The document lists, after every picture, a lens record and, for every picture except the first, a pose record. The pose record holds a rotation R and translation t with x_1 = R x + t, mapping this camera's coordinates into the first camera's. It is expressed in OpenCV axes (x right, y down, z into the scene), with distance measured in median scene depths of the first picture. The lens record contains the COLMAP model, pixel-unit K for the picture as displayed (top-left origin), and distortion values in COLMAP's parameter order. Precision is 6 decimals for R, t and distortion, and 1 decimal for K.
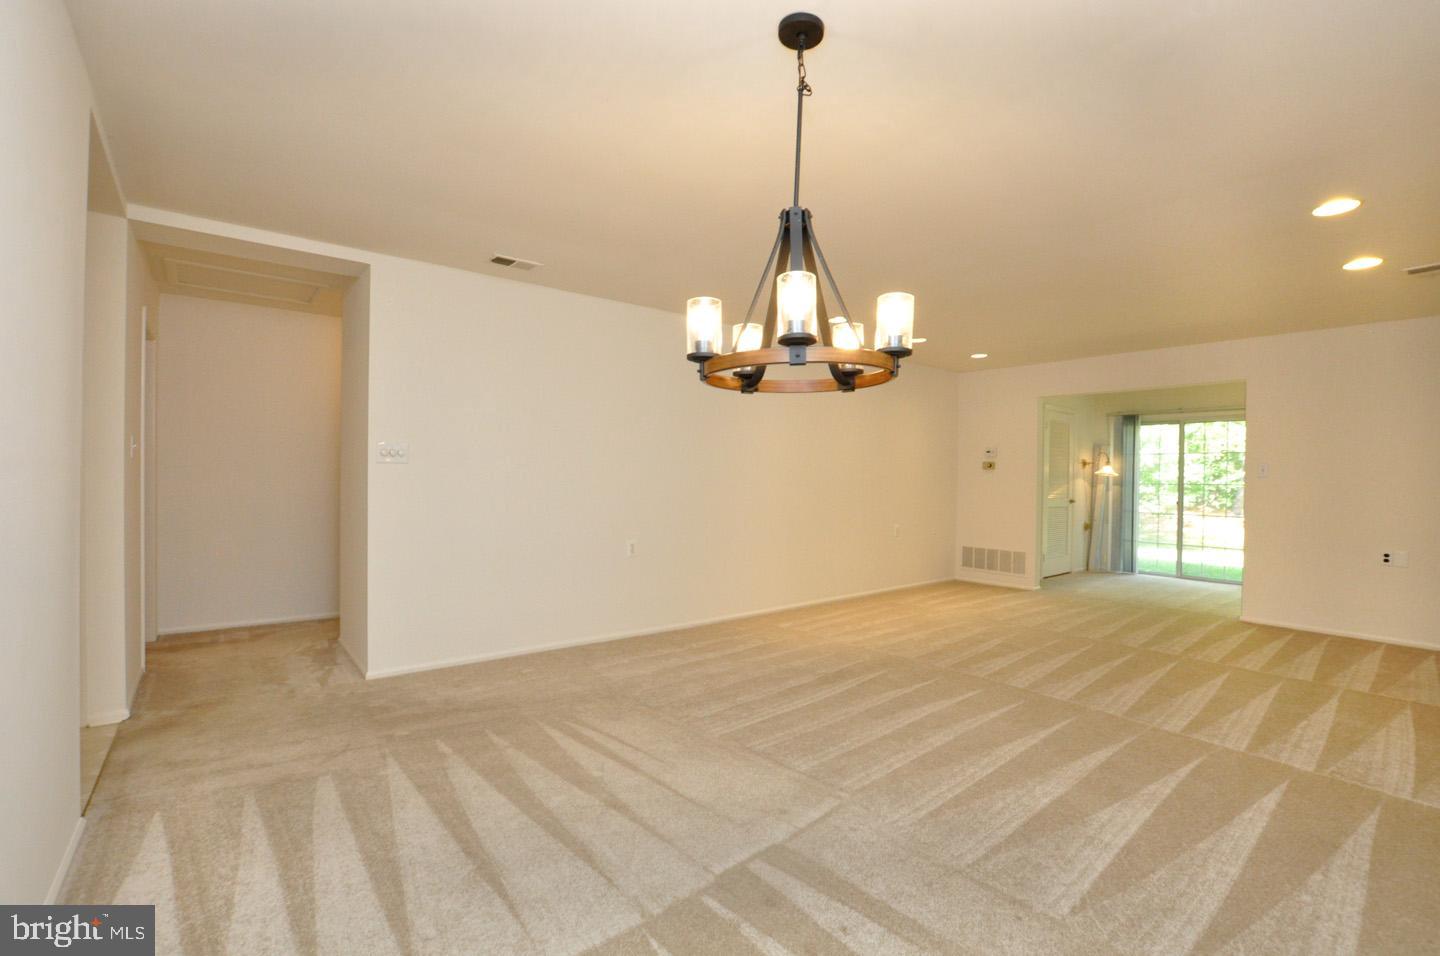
lens RADIAL K [[626.8, 0, 723.6], [0, 626.8, 477.8], [0, 0, 1]] dist [-0.027518, 0.001060]
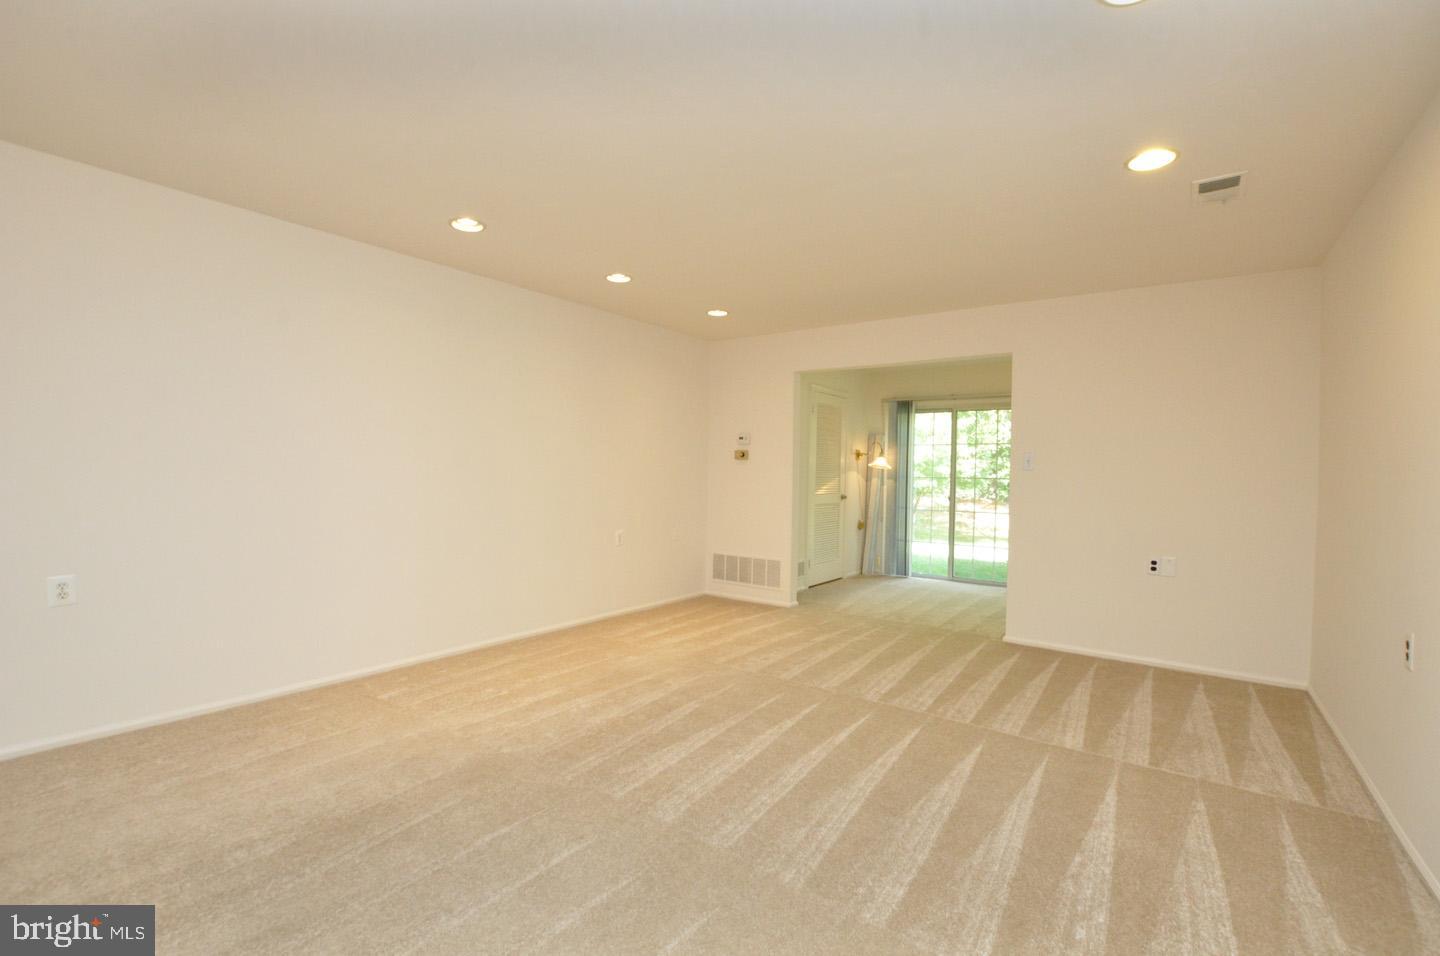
lens RADIAL K [[626.8, 0, 723.6], [0, 626.8, 477.8], [0, 0, 1]] dist [-0.027518, 0.001060]
pose [[0.966528, 0.001117, 0.256558, 0.184849], [-0.003874, 0.999940, 0.010242, 0.002030], [-0.256531, -0.010893, 0.966475, 0.204478]]
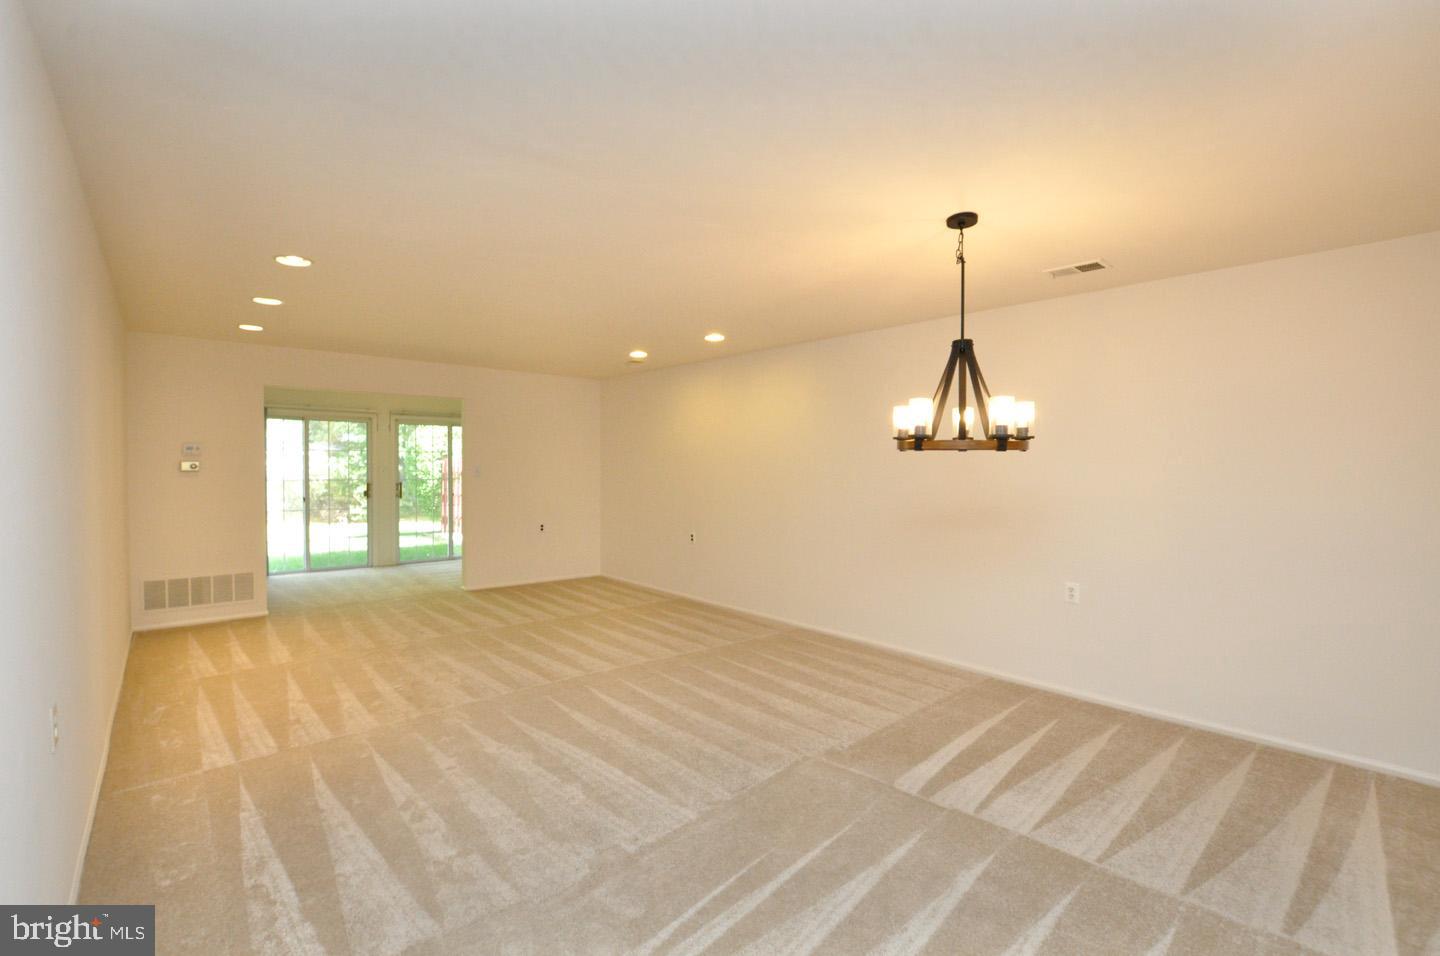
lens RADIAL K [[626.8, 0, 723.6], [0, 626.8, 477.8], [0, 0, 1]] dist [-0.027518, 0.001060]
pose [[-0.016620, -0.039135, 0.999096, -0.313742], [0.003616, 0.999225, 0.039200, -0.033148], [-0.999855, 0.004265, -0.016466, 0.356572]]
